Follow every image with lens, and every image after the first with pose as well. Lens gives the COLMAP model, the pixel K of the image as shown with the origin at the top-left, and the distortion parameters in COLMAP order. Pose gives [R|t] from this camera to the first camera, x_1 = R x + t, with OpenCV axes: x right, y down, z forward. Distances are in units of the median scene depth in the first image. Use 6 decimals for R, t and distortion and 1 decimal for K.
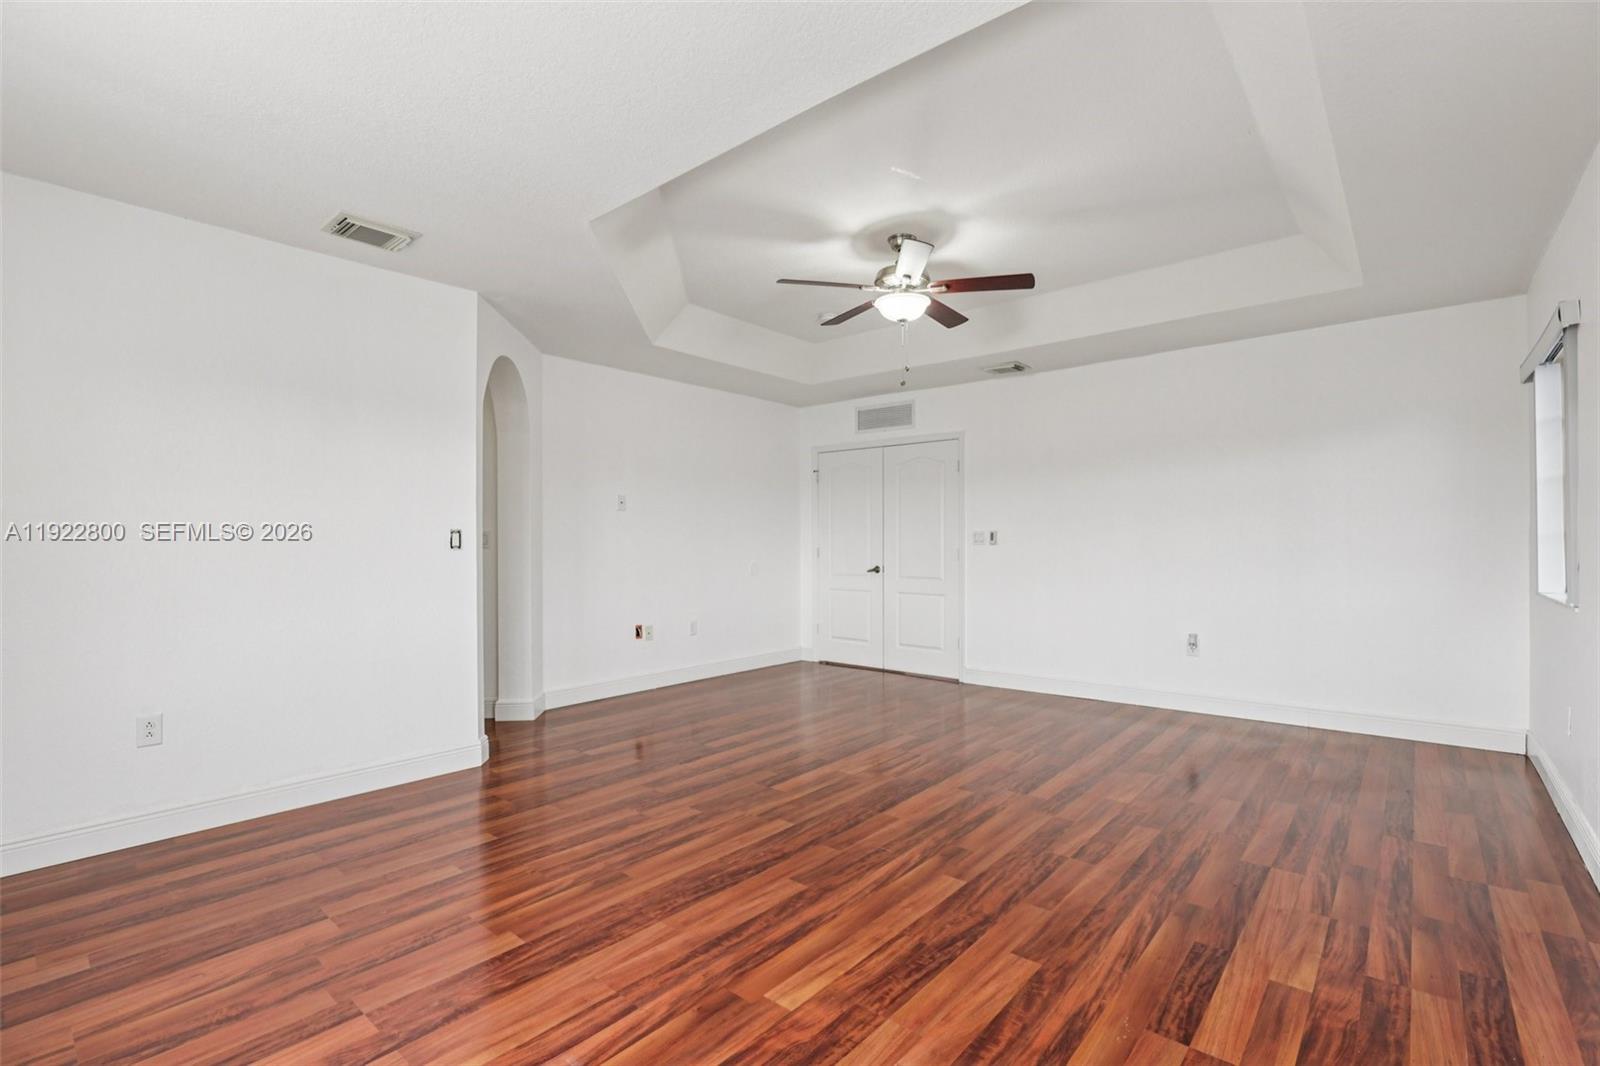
lens RADIAL K [[726.4, 0, 798.7], [0, 726.4, 537.1], [0, 0, 1]] dist [-0.019294, -0.000053]
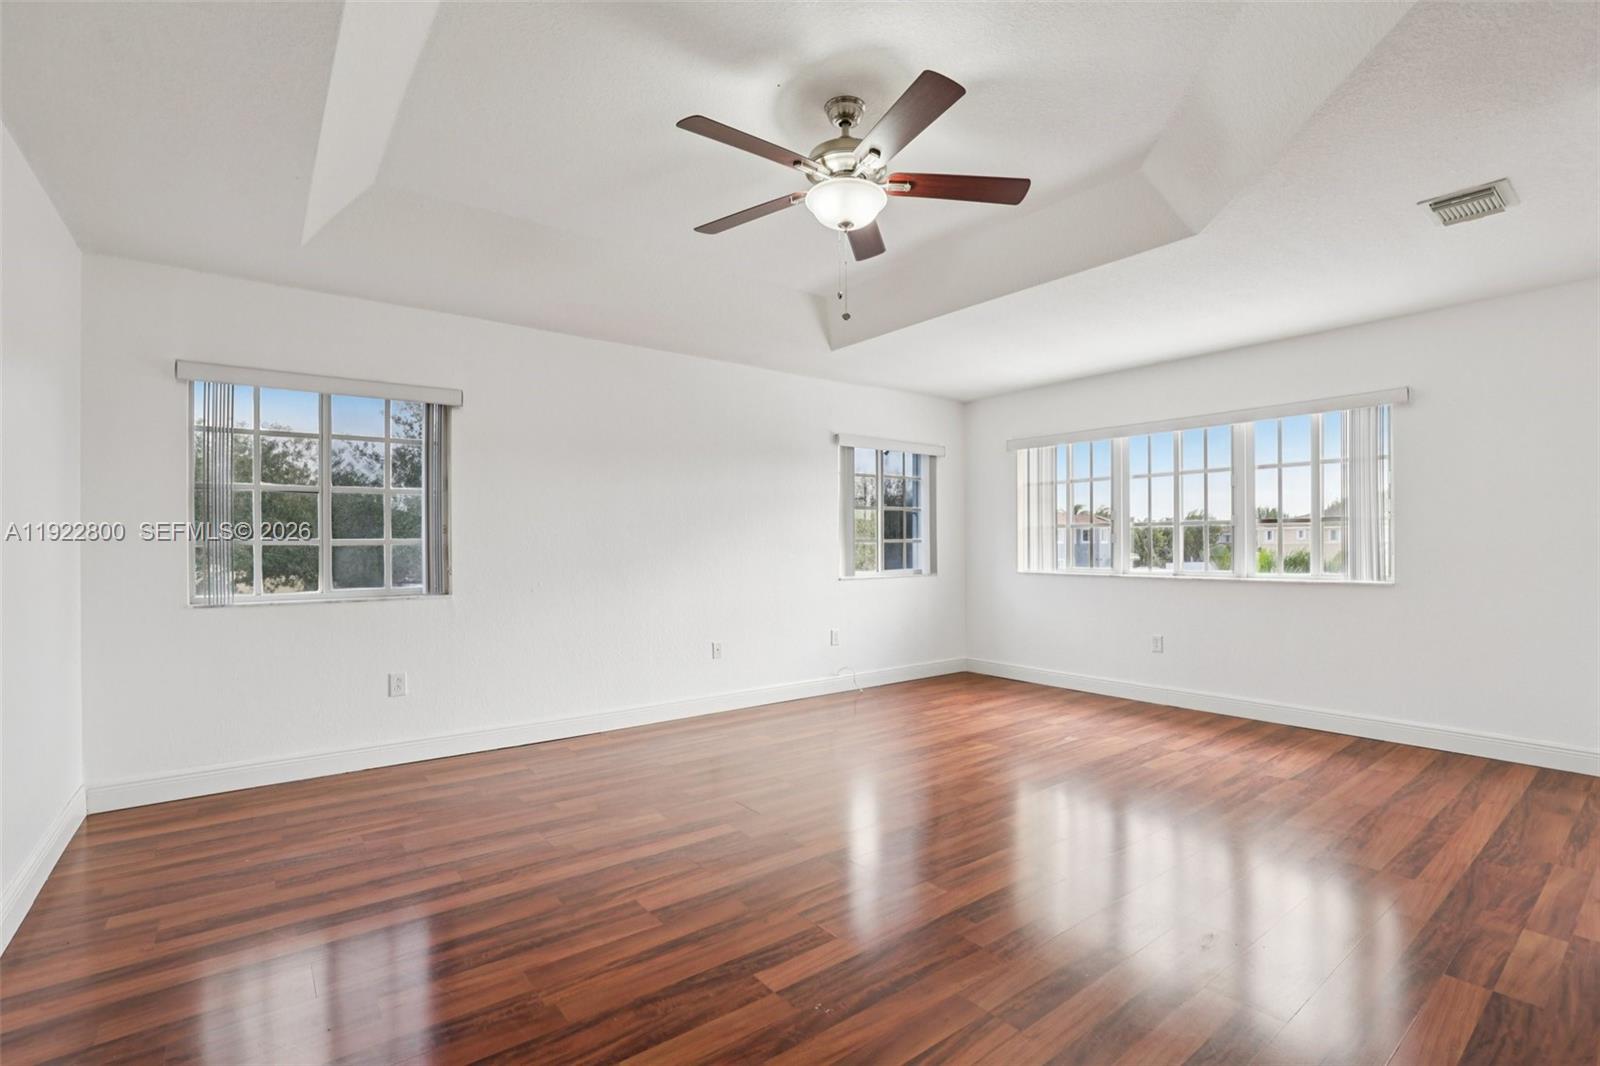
lens RADIAL K [[726.4, 0, 803.3], [0, 726.4, 537.6], [0, 0, 1]] dist [-0.019294, -0.000053]
pose [[-0.979515, 0.000822, 0.201370, 0.063275], [-0.001845, 0.999913, -0.013056, 0.017515], [-0.201364, -0.013160, -0.979428, 2.434045]]
